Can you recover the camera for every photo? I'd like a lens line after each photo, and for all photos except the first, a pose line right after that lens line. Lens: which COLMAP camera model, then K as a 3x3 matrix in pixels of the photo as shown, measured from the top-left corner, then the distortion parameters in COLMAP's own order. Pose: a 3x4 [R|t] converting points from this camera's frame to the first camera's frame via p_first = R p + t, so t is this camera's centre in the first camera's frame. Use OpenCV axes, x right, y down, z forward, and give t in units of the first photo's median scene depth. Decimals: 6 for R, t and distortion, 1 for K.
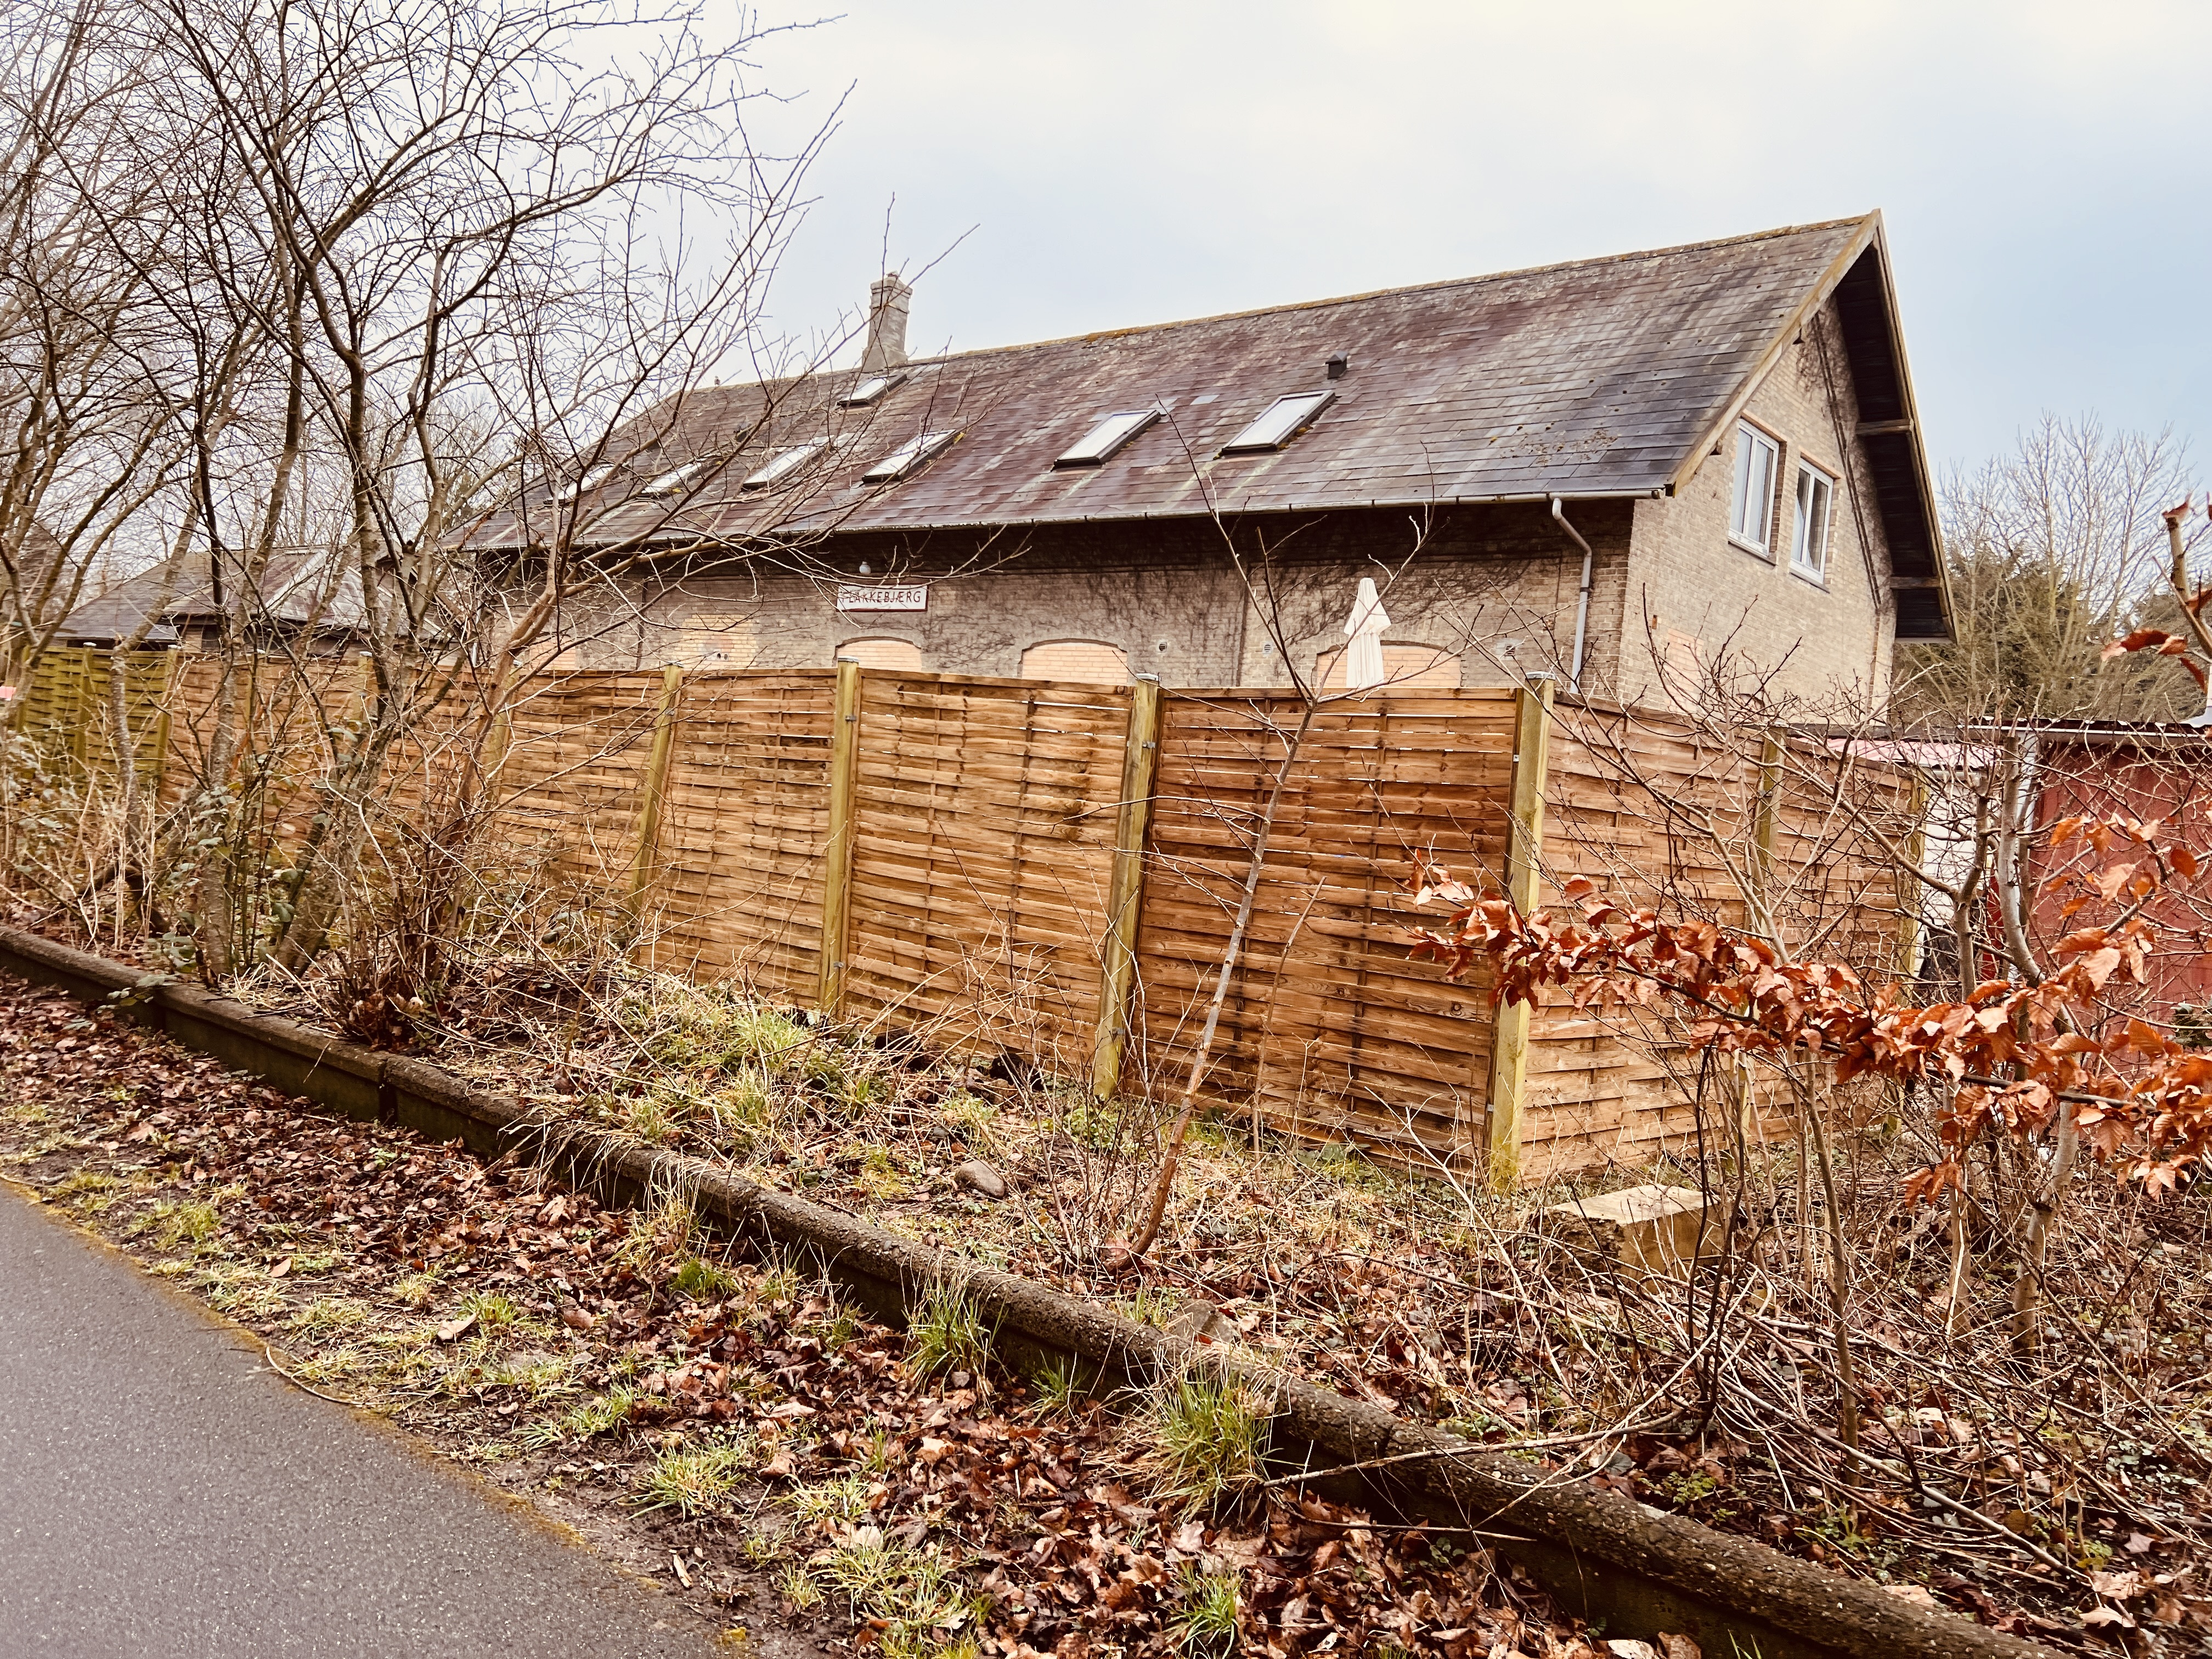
lens RADIAL K [[1667.6, 0, 1106.0], [0, 1667.6, 829.5], [0, 0, 1]] dist [0.000435, -0.000626]
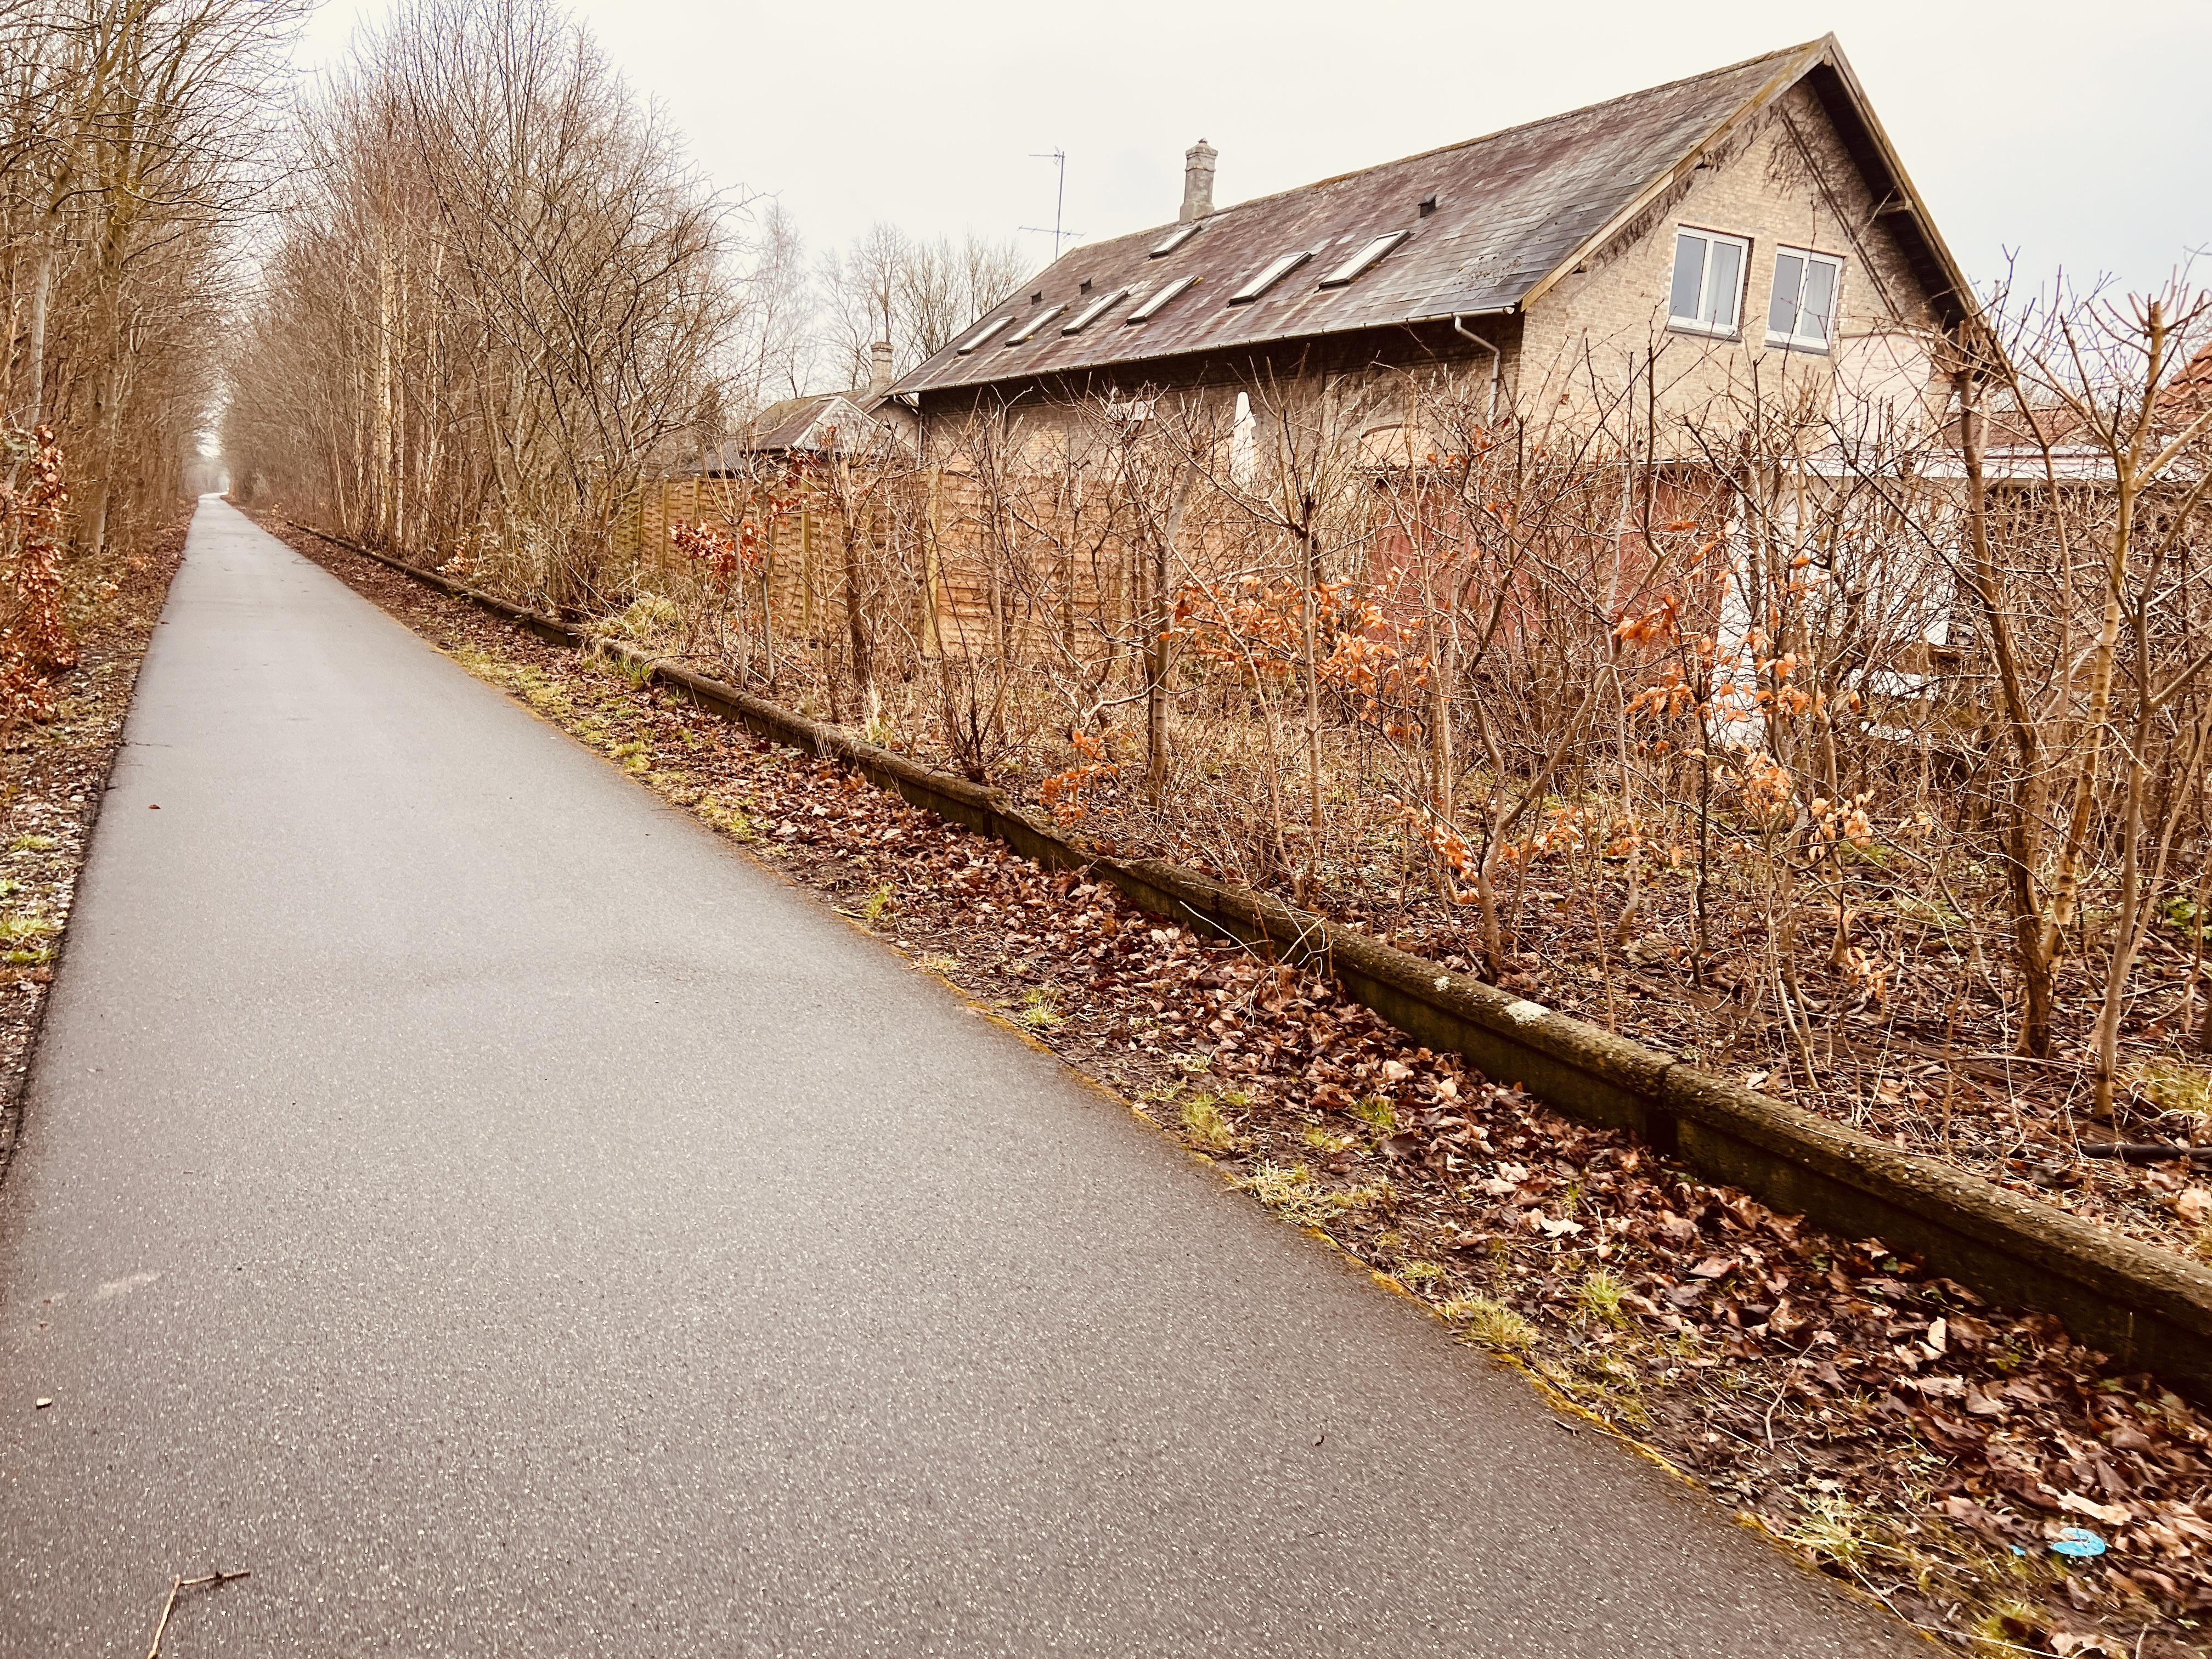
lens RADIAL K [[1667.6, 0, 1106.0], [0, 1667.6, 829.5], [0, 0, 1]] dist [0.000435, -0.000626]
pose [[0.916426, 0.034693, -0.398697, 0.469029], [0.017615, 0.991773, 0.126790, 0.036971], [0.399816, -0.123216, 0.908276, -0.358743]]
